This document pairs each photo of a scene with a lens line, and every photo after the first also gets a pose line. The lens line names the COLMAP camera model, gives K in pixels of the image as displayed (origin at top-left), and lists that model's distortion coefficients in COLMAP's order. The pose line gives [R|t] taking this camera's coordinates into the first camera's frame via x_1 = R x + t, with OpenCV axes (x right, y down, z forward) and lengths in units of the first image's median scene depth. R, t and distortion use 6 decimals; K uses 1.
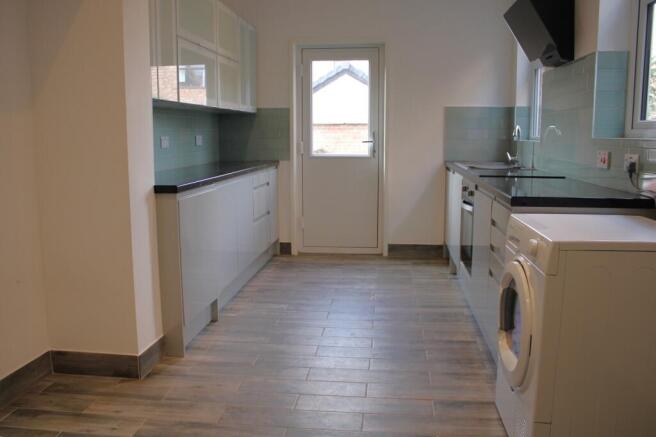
lens RADIAL K [[576.4, 0, 328.0], [0, 576.4, 218.5], [0, 0, 1]] dist [-0.164724, 0.172011]
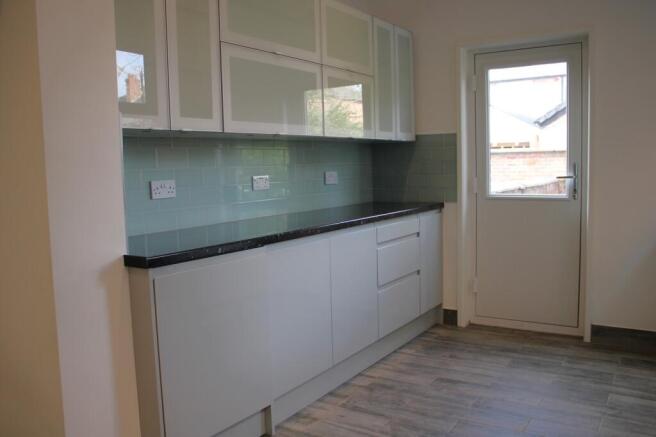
lens RADIAL K [[576.4, 0, 328.0], [0, 576.4, 218.5], [0, 0, 1]] dist [-0.164724, 0.172011]
pose [[0.897758, 0.021592, -0.439960, 0.119020], [-0.042062, 0.998436, -0.036829, -0.047560], [0.438476, 0.051569, 0.897262, 0.266766]]
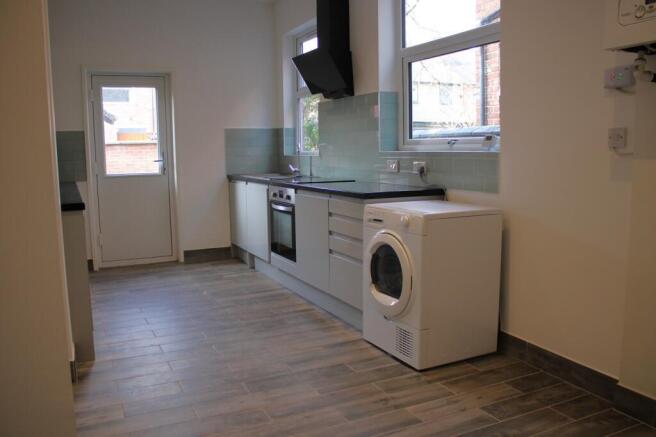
lens RADIAL K [[563.9, 0, 311.7], [0, 563.9, 205.1], [0, 0, 1]] dist [-0.053736, 0.000174]
pose [[0.866490, -0.066657, 0.494725, -0.228554], [0.091861, 0.995412, -0.026772, 0.008400], [-0.490670, 0.068644, 0.868637, -0.089012]]
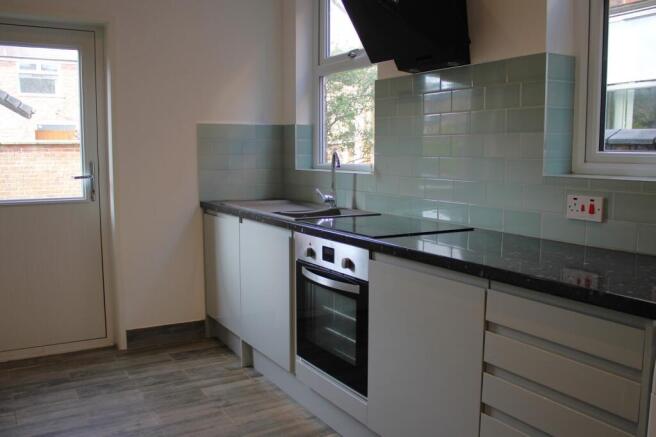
lens RADIAL K [[608.0, 0, 328.0], [0, 608.0, 218.5], [0, 0, 1]] dist [-0.134010, 0.159079]
pose [[0.807023, -0.064438, 0.586994, -0.109158], [0.085425, 0.996312, -0.008075, -0.061715], [-0.584309, 0.056661, 0.809551, 0.317838]]
